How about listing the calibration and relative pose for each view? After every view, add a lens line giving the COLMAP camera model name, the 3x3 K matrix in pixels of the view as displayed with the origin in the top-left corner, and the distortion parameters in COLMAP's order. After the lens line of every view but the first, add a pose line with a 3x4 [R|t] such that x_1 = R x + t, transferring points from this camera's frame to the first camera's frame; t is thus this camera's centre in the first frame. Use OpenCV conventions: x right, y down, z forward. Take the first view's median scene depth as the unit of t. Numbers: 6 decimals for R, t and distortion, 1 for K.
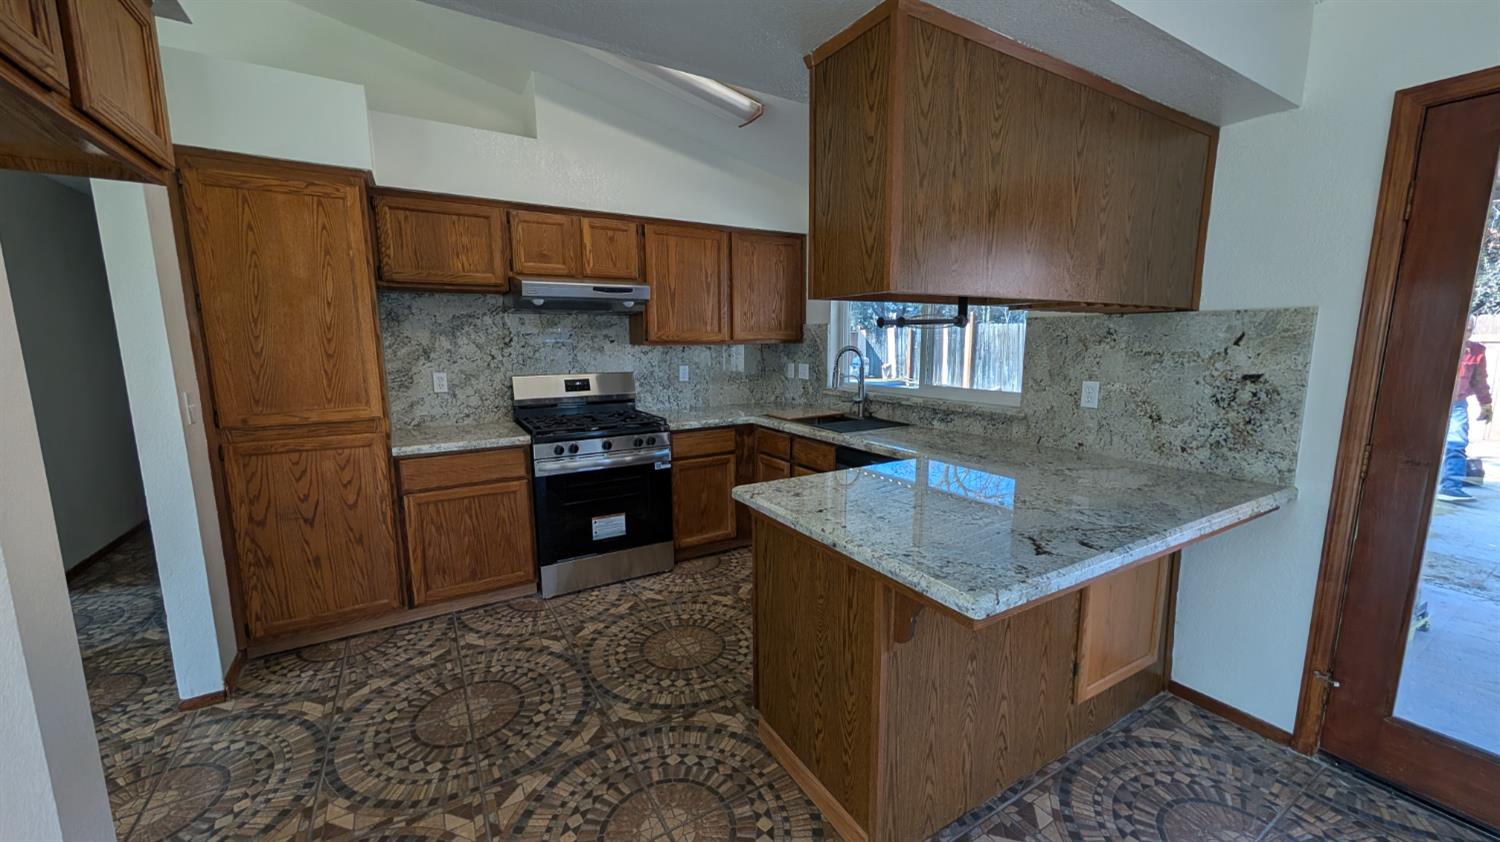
lens RADIAL K [[566.6, 0, 754.0], [0, 566.6, 424.7], [0, 0, 1]] dist [0.001379, 0.000443]
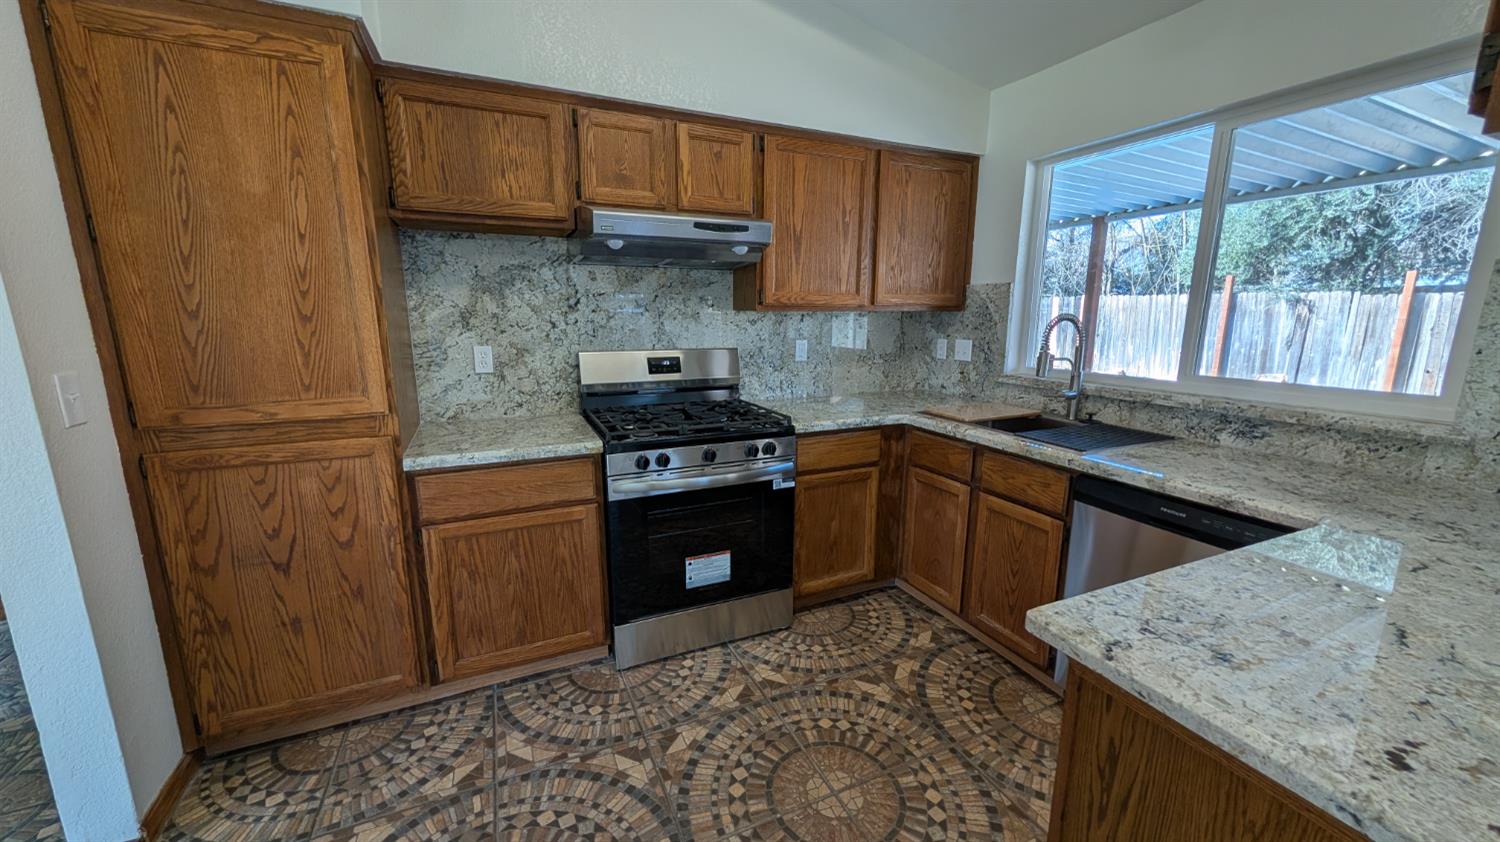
lens RADIAL K [[566.6, 0, 754.0], [0, 566.6, 424.7], [0, 0, 1]] dist [0.001379, 0.000443]
pose [[0.993646, 0.029523, -0.108606, -0.135318], [-0.024665, 0.998646, 0.045797, -0.034640], [0.109811, -0.042827, 0.993029, 0.333055]]
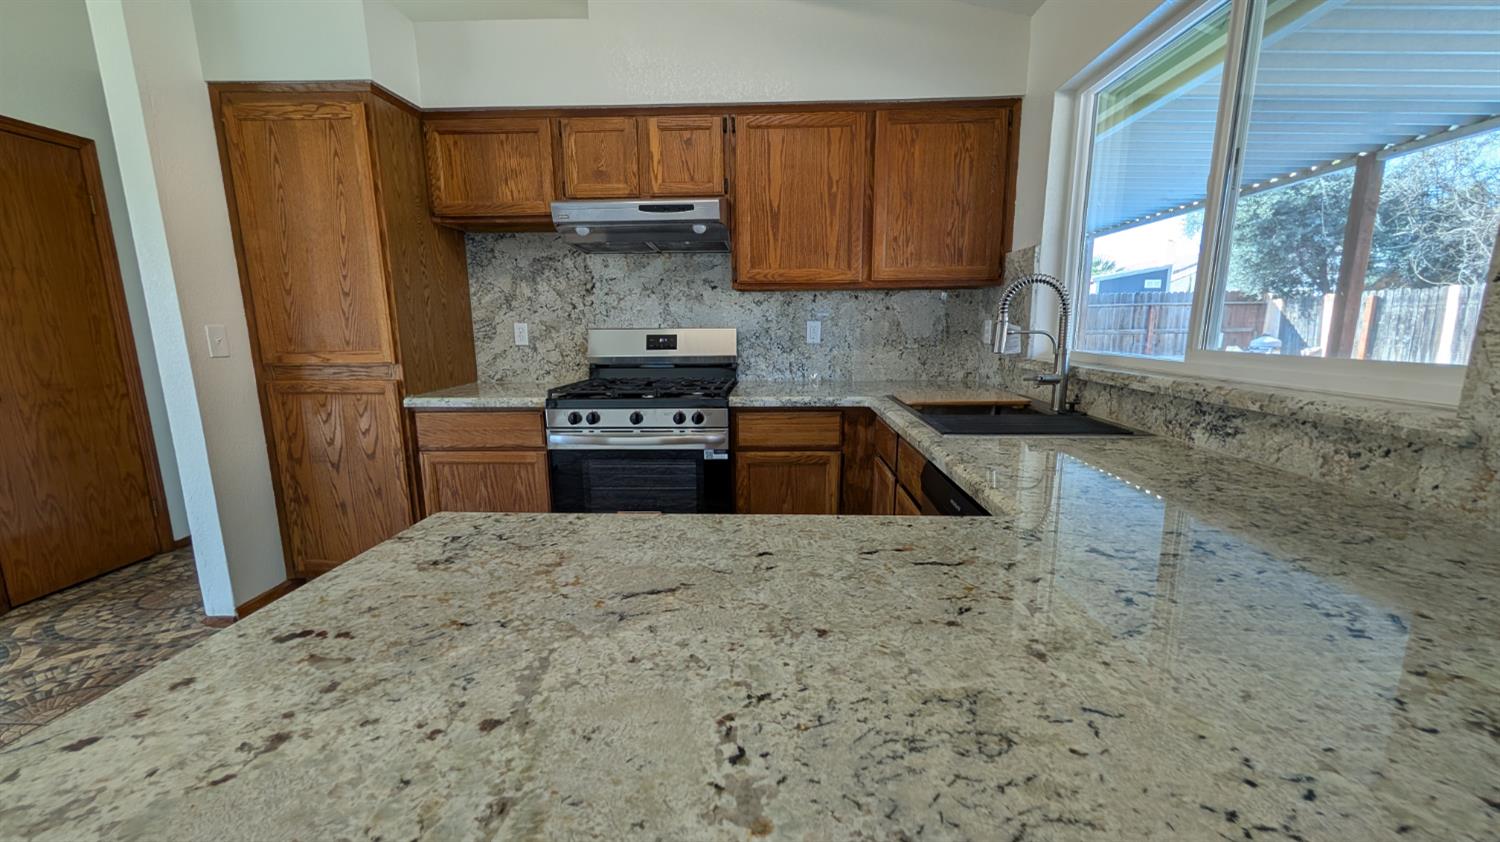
lens RADIAL K [[566.6, 0, 754.0], [0, 566.6, 424.7], [0, 0, 1]] dist [0.001379, 0.000443]
pose [[0.836494, 0.094813, -0.539712, 0.281375], [-0.079295, 0.995495, 0.051983, -0.006930], [0.542209, -0.000688, 0.840244, 0.469910]]
